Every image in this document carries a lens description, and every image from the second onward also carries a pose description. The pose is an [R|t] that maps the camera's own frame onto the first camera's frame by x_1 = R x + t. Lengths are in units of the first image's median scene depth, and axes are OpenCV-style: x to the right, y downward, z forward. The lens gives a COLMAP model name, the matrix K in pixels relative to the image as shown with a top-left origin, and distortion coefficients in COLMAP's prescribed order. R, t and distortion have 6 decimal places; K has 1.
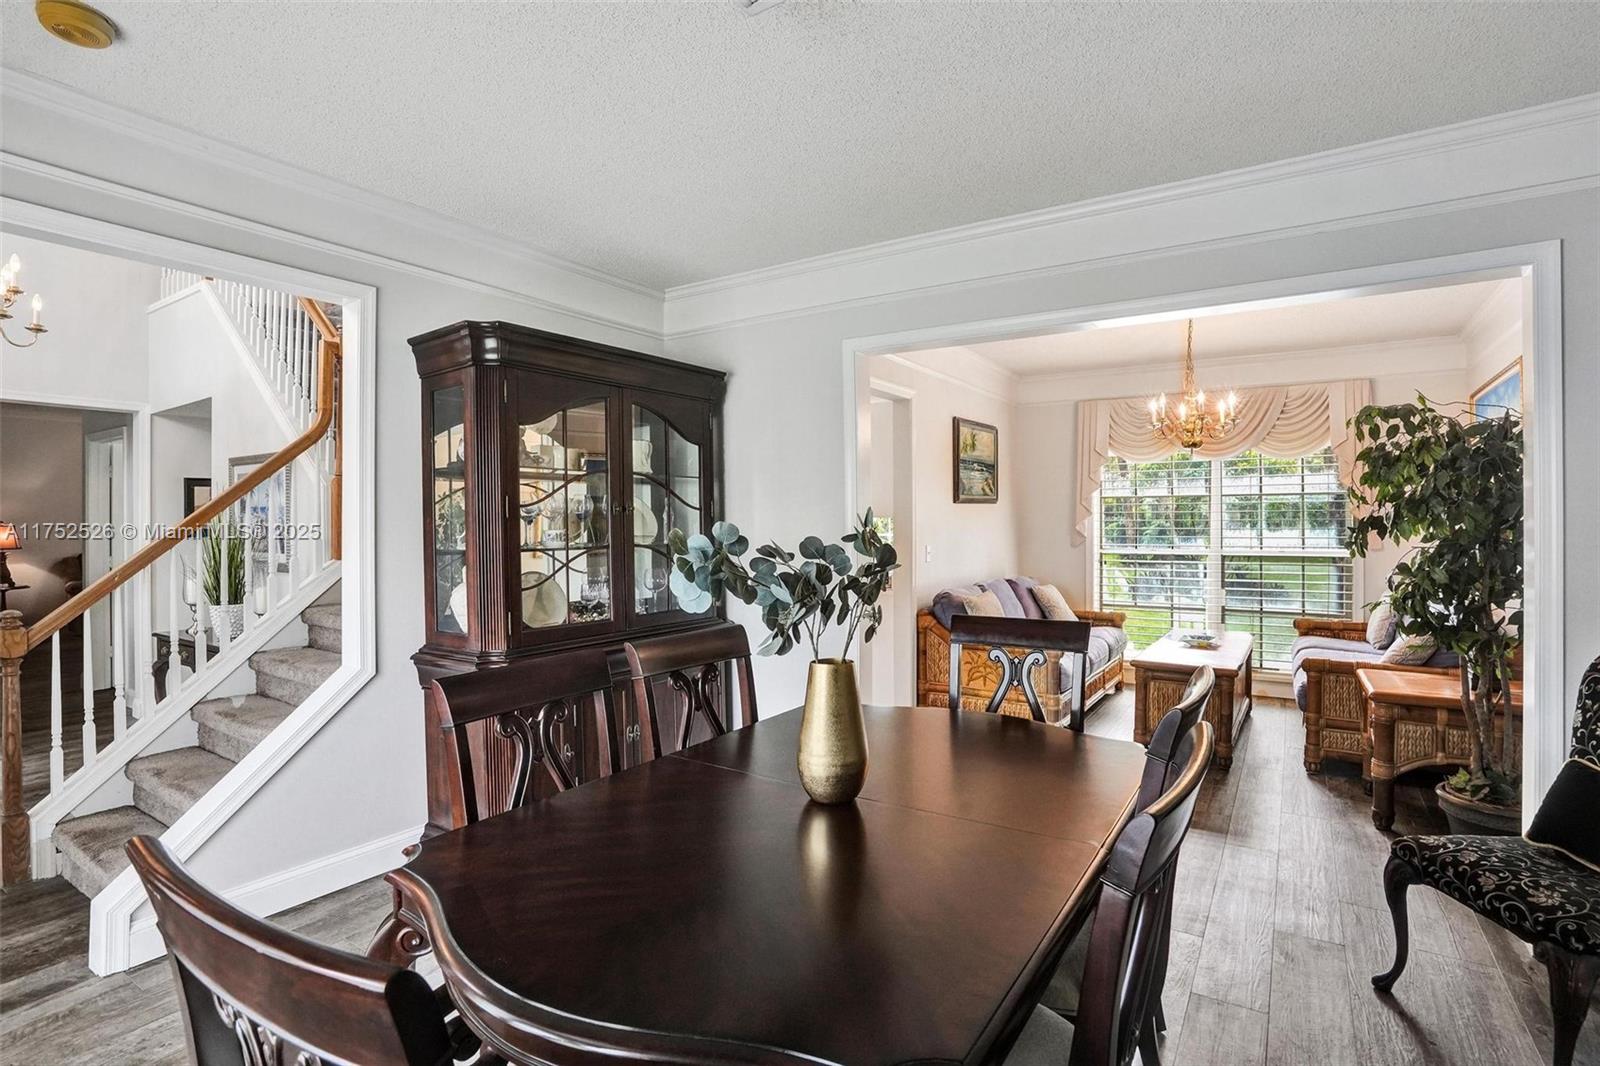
lens RADIAL K [[761.4, 0, 819.1], [0, 761.4, 516.1], [0, 0, 1]] dist [-0.063852, 0.026501]
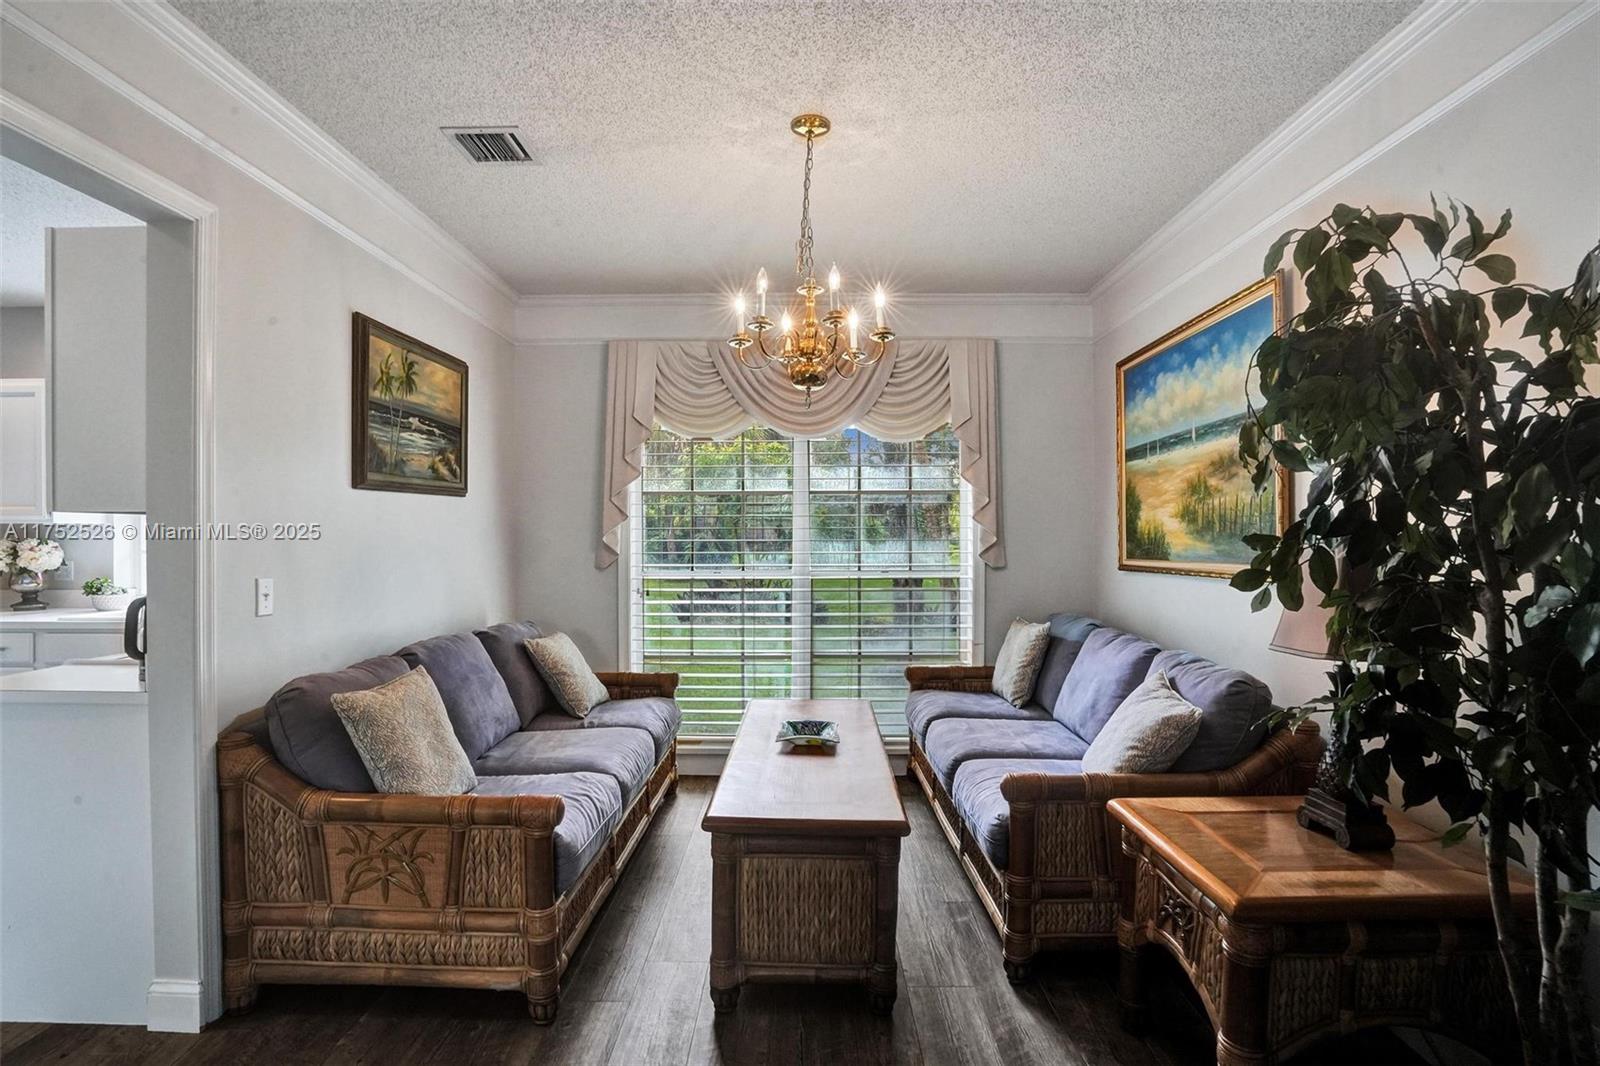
lens RADIAL K [[778.0, 0, 802.5], [0, 778.0, 540.0], [0, 0, 1]] dist [-0.068492, 0.030040]
pose [[0.846552, -0.000852, 0.532306, 0.153193], [-0.005952, 0.999921, 0.011066, 0.008637], [-0.532273, -0.012537, 0.846480, 0.408329]]
